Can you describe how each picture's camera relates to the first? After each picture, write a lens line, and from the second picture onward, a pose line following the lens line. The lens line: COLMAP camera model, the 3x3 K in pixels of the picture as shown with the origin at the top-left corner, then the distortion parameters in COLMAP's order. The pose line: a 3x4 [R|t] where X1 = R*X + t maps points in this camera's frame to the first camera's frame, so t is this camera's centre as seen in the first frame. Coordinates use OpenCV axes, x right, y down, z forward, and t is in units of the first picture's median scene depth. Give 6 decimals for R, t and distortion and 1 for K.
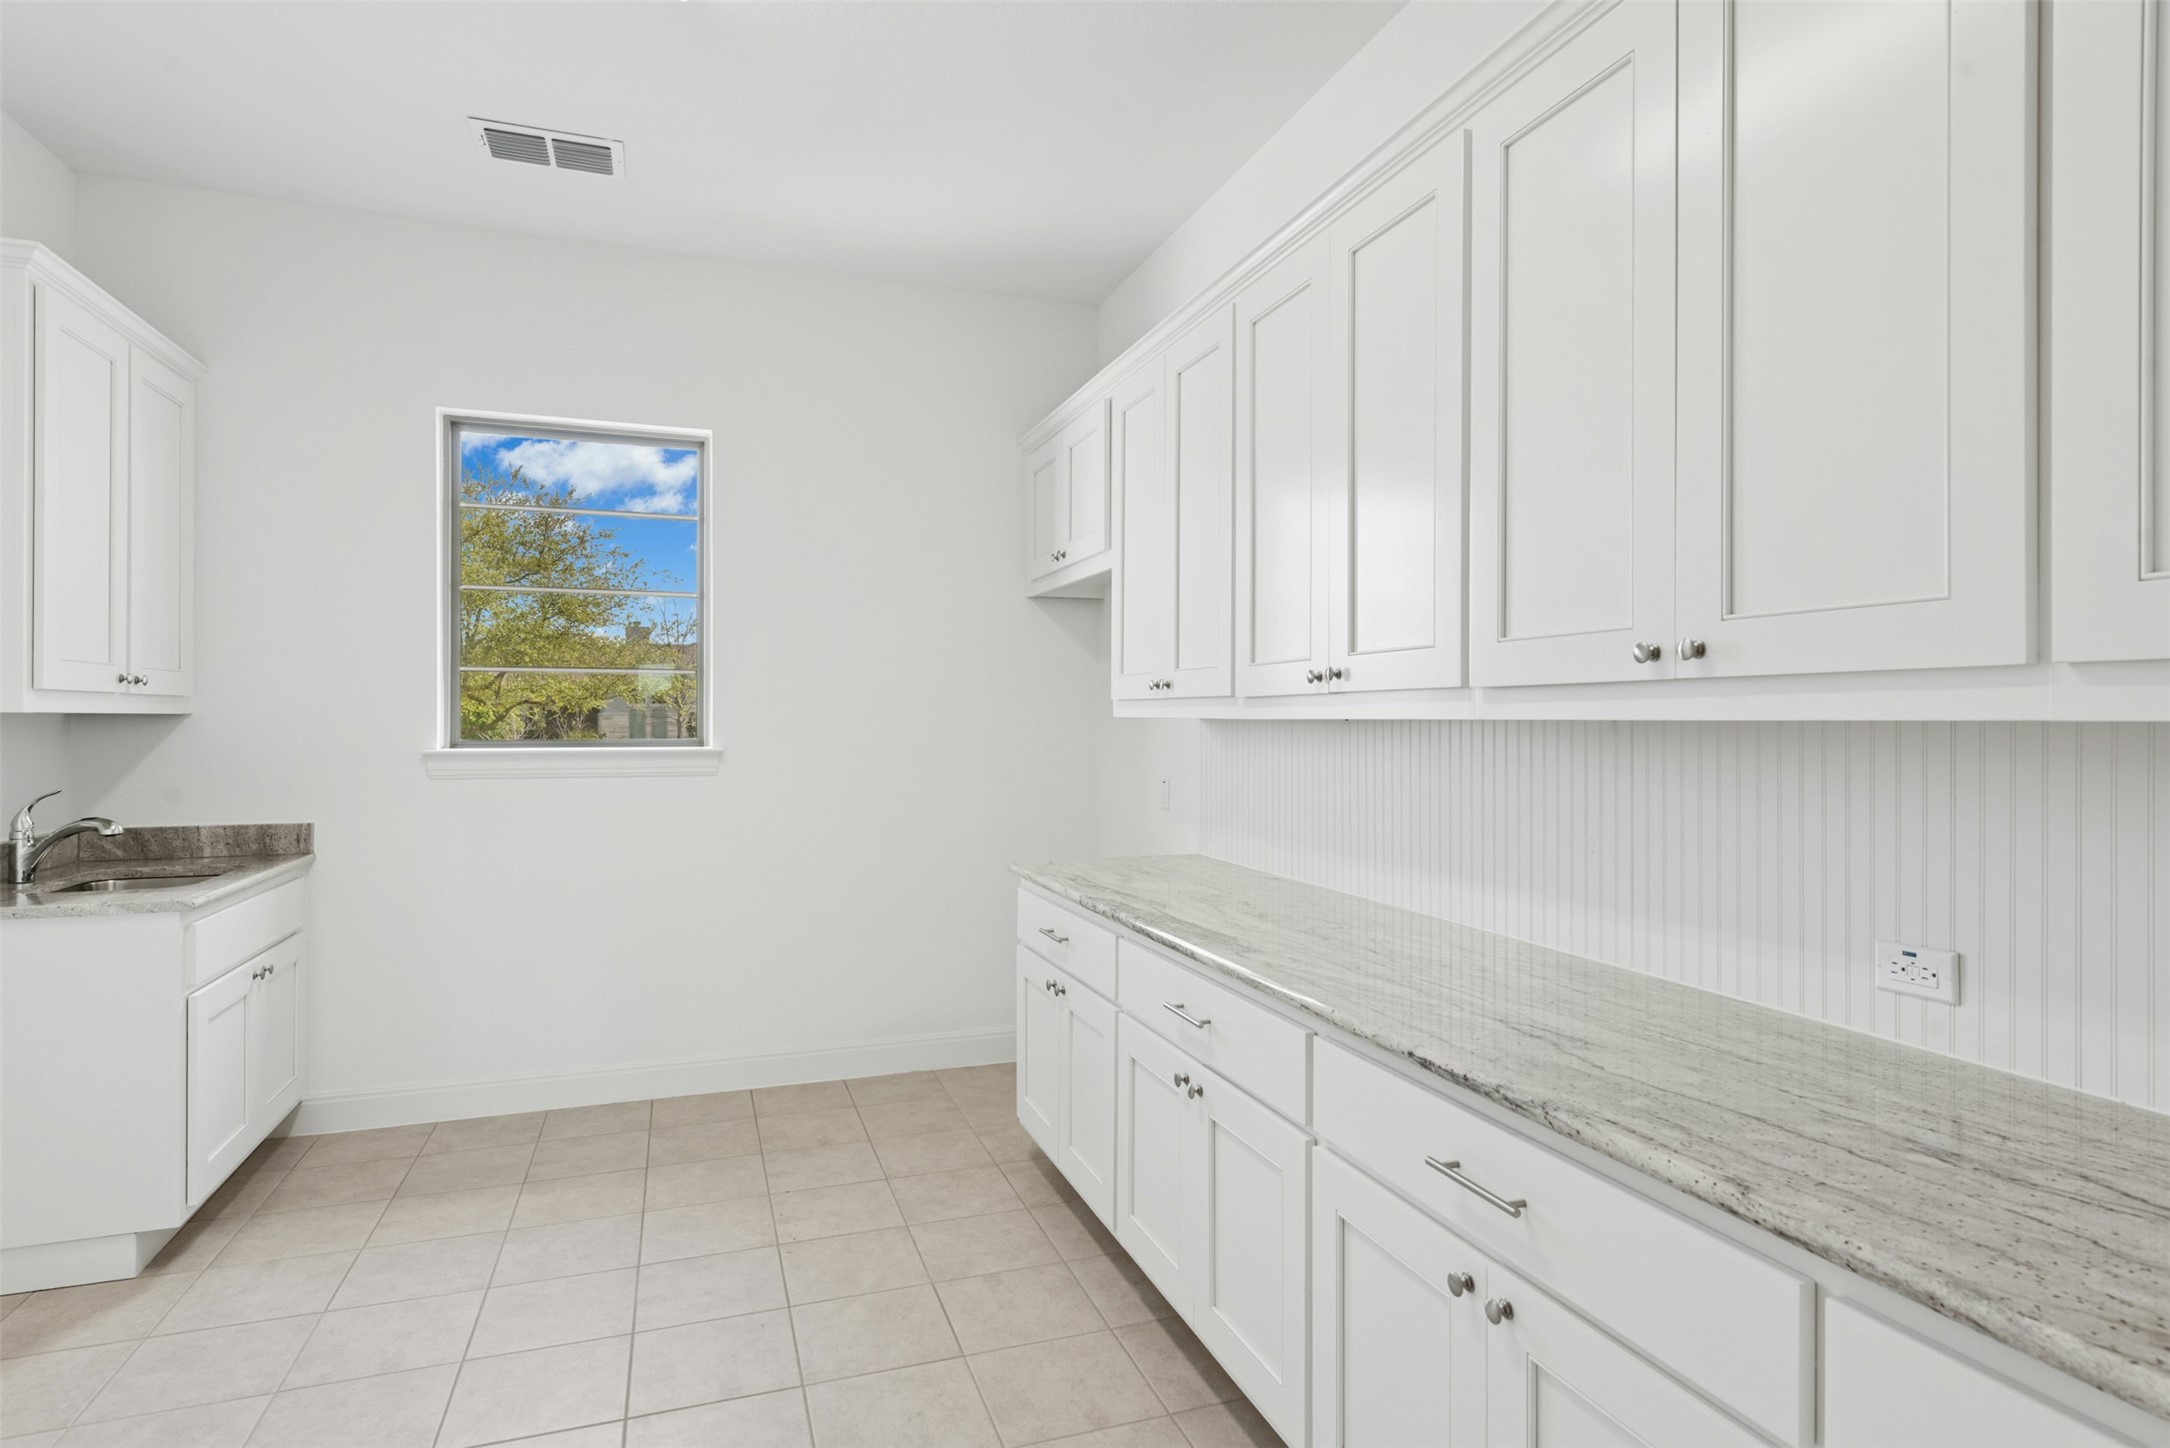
lens RADIAL K [[1033.9, 0, 1089.1], [0, 1033.9, 721.5], [0, 0, 1]] dist [-0.005448, -0.000940]
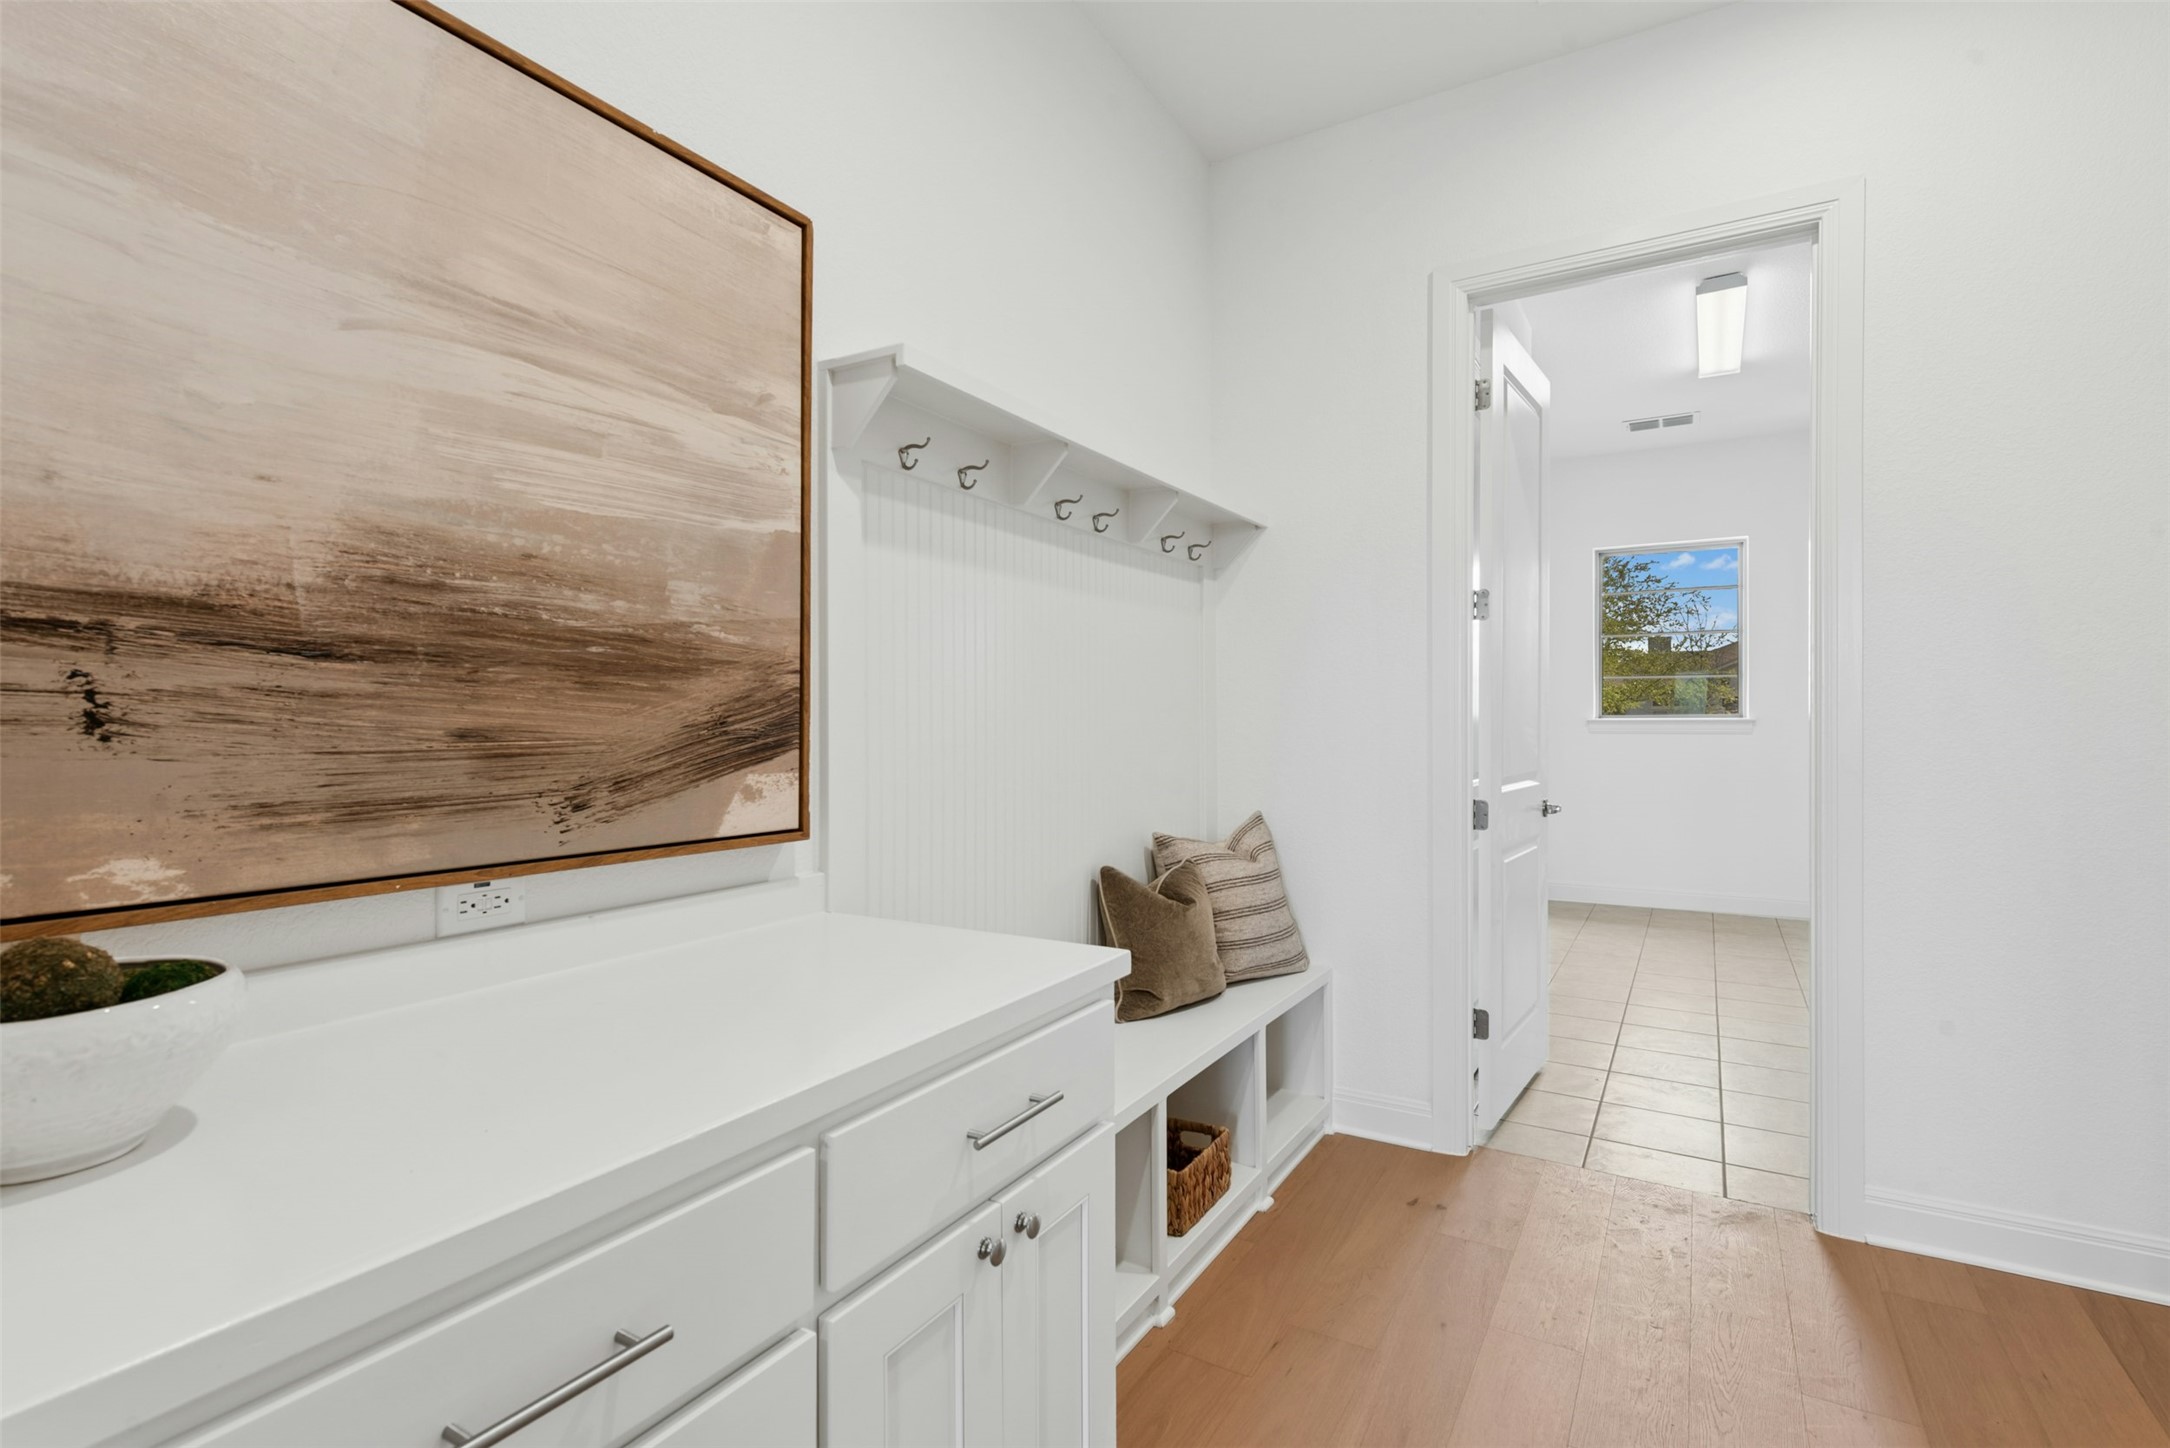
lens RADIAL K [[1033.9, 0, 1089.1], [0, 1033.9, 721.5], [0, 0, 1]] dist [-0.005448, -0.000940]
pose [[0.618688, -0.006391, -0.785610, 0.279761], [-0.000471, 0.999964, -0.008506, 0.043837], [0.785636, 0.005633, 0.618663, -0.849117]]
